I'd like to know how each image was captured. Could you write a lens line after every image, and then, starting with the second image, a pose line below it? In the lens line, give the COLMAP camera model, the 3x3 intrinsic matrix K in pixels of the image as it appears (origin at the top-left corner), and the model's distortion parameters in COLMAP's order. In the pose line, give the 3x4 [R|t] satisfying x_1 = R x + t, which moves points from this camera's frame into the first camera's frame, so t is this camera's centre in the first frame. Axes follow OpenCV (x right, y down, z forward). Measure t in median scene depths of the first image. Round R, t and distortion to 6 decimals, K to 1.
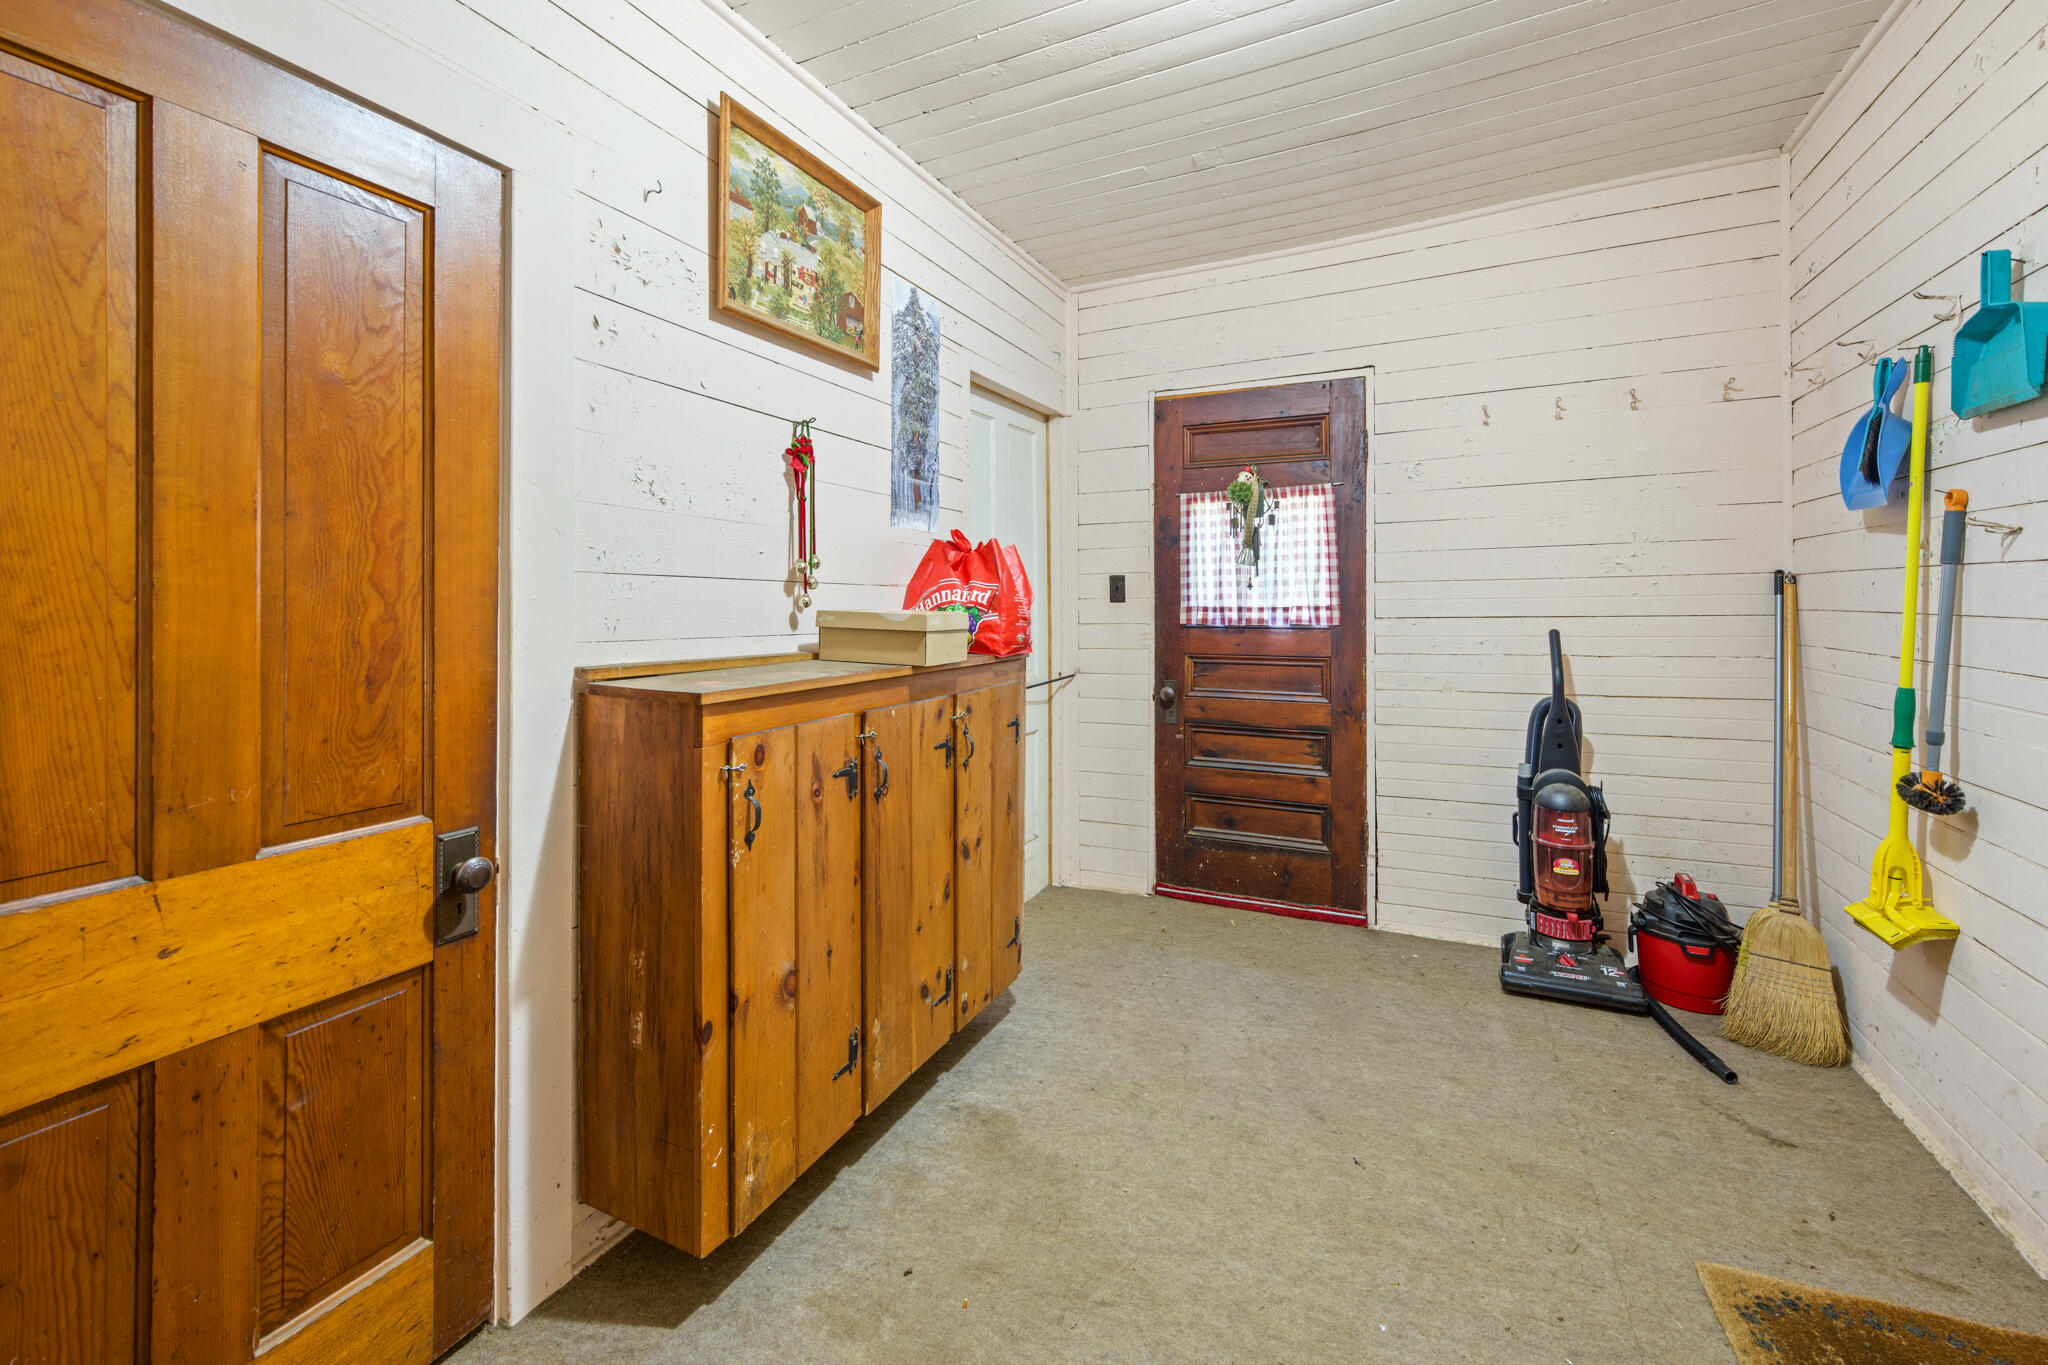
lens RADIAL K [[835.6, 0, 1027.6], [0, 835.6, 623.9], [0, 0, 1]] dist [-0.001691, -0.000118]
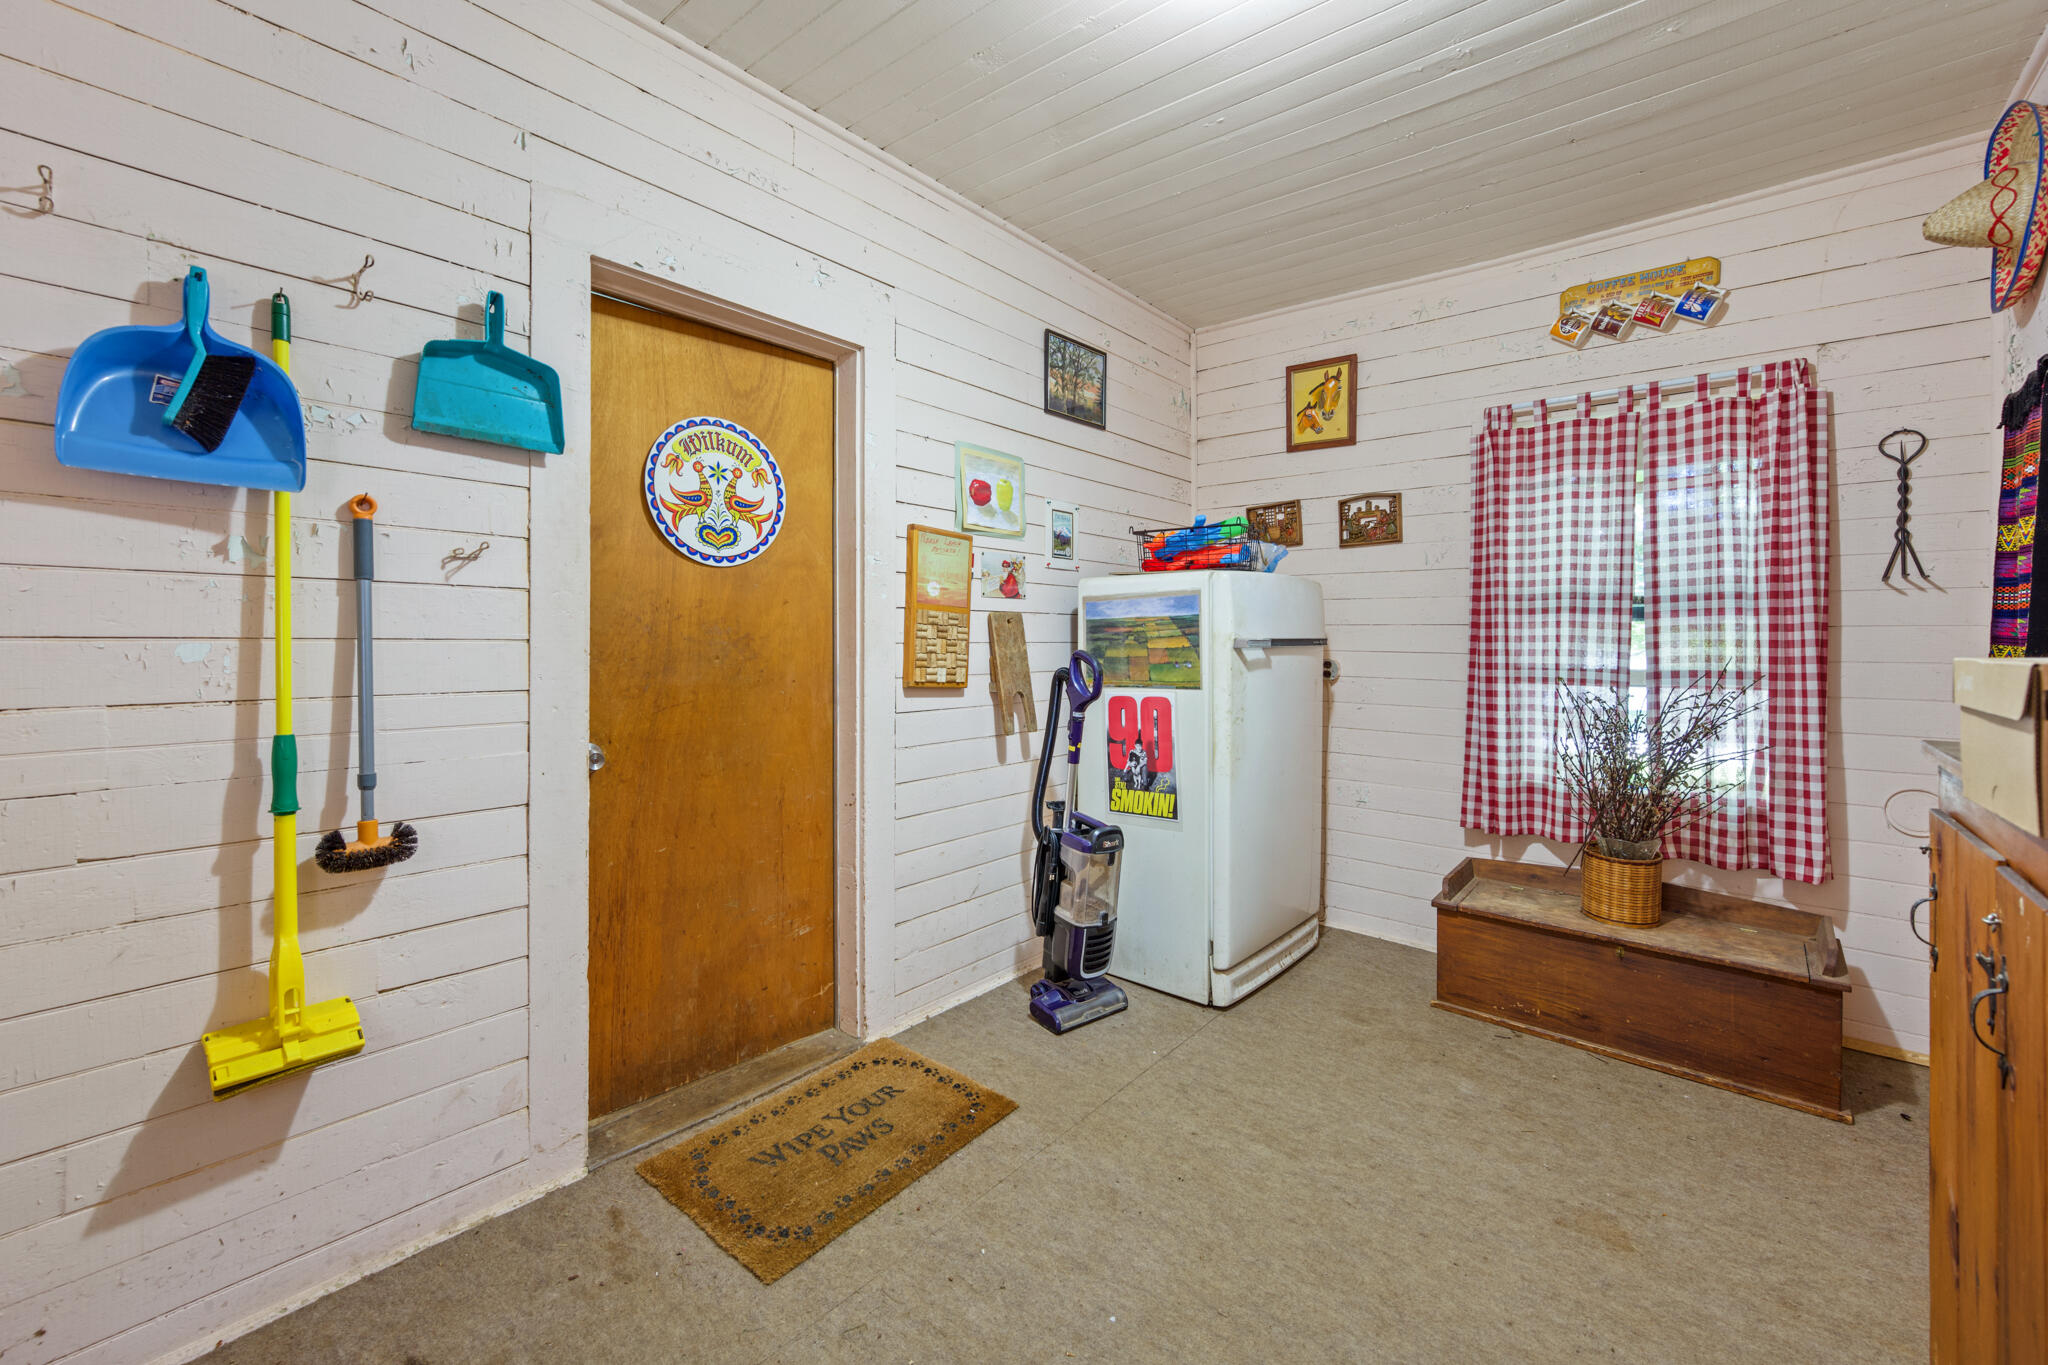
lens RADIAL K [[835.6, 0, 1027.6], [0, 835.6, 623.9], [0, 0, 1]] dist [-0.001691, -0.000118]
pose [[-0.968488, -0.001554, 0.249056, 0.220093], [-0.000313, 0.999987, 0.005024, -0.029849], [-0.249061, 0.004788, -0.968476, 1.671472]]
